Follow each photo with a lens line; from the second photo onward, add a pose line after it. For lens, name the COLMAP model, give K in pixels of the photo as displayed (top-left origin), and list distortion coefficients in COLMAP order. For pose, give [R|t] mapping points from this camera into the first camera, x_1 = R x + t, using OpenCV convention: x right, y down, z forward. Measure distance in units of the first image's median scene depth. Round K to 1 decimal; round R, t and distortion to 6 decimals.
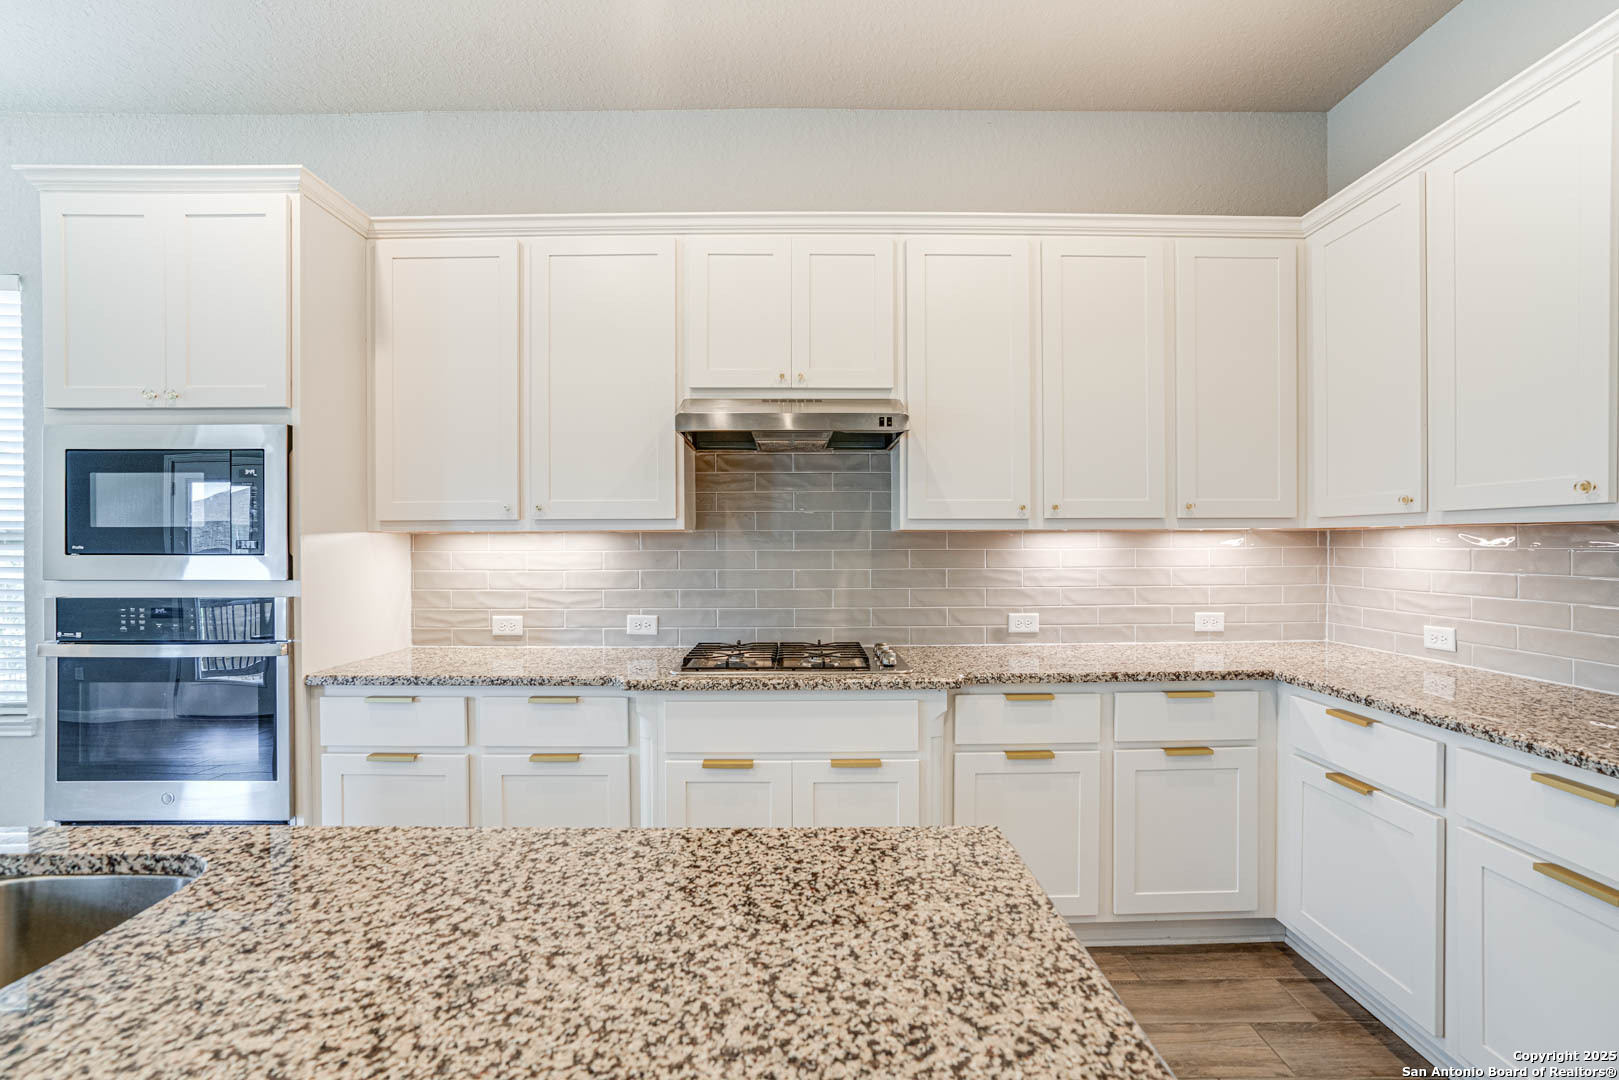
lens RADIAL K [[780.5, 0, 794.9], [0, 780.5, 544.7], [0, 0, 1]] dist [-0.038975, 0.019448]
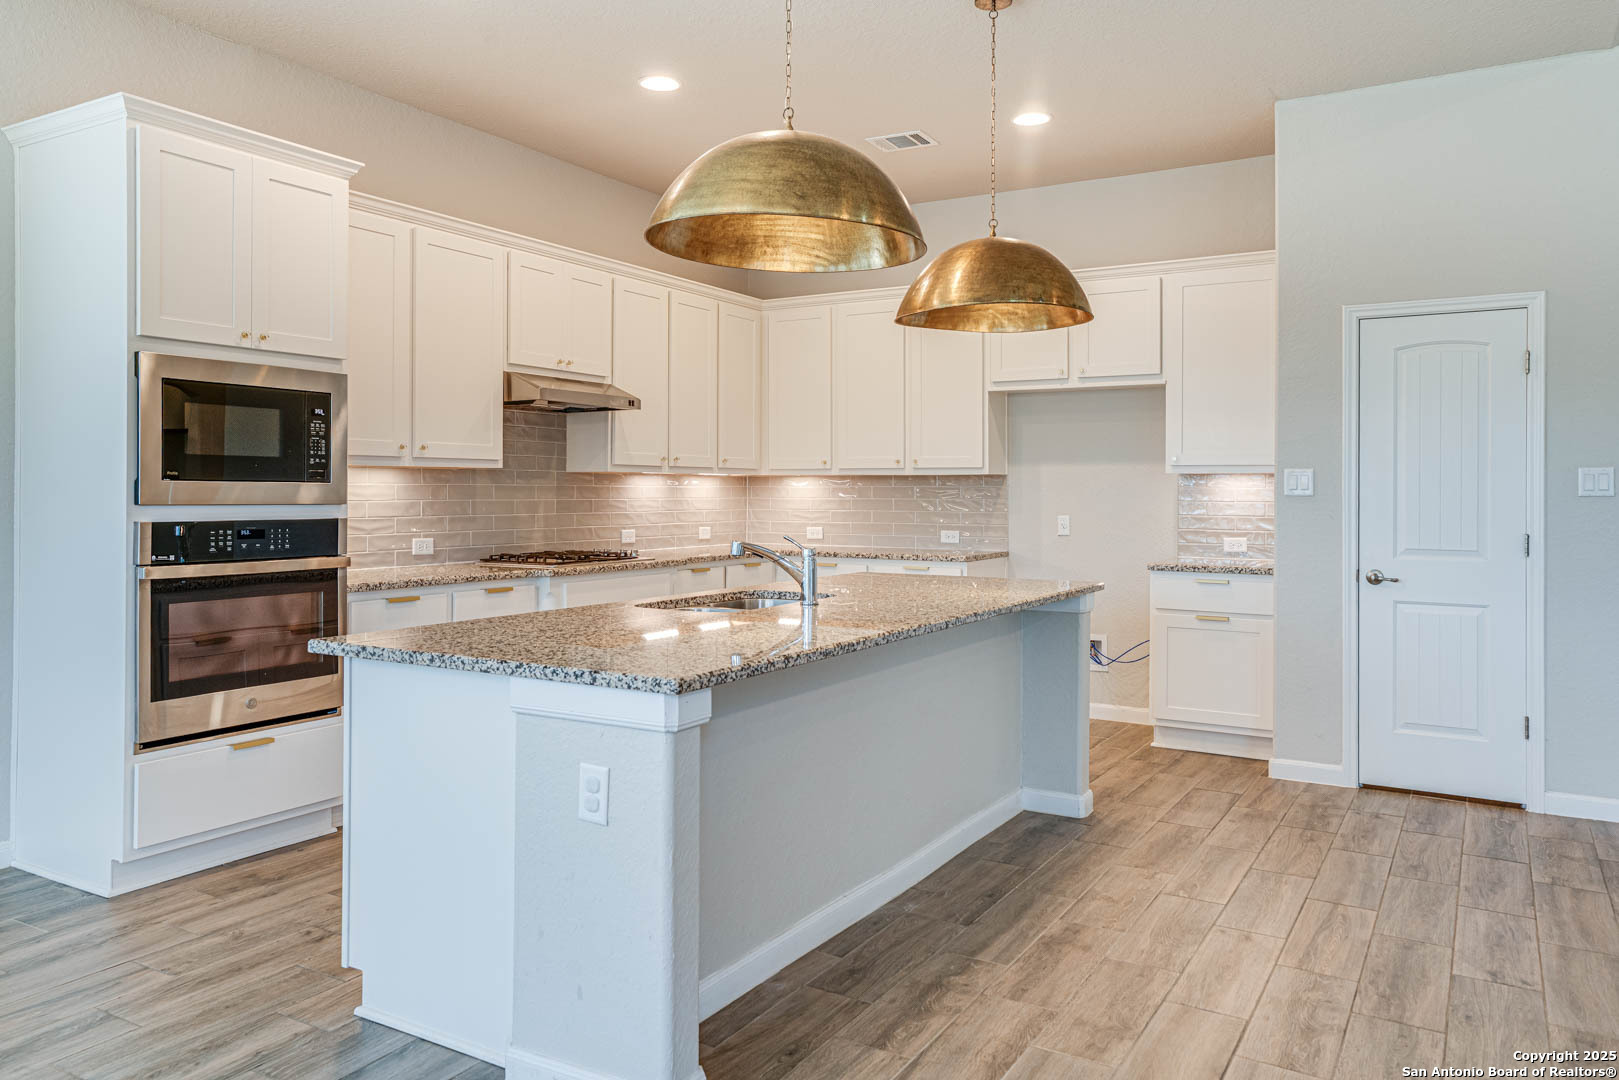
lens RADIAL K [[1133.2, 0, 837.2], [0, 1133.2, 495.6], [0, 0, 1]] dist [-0.005276, 0.005174]
pose [[0.497498, 0.002376, 0.867462, -1.491291], [-0.003548, 0.999993, -0.000704, 0.026194], [-0.867458, -0.002728, 0.497503, -0.443544]]
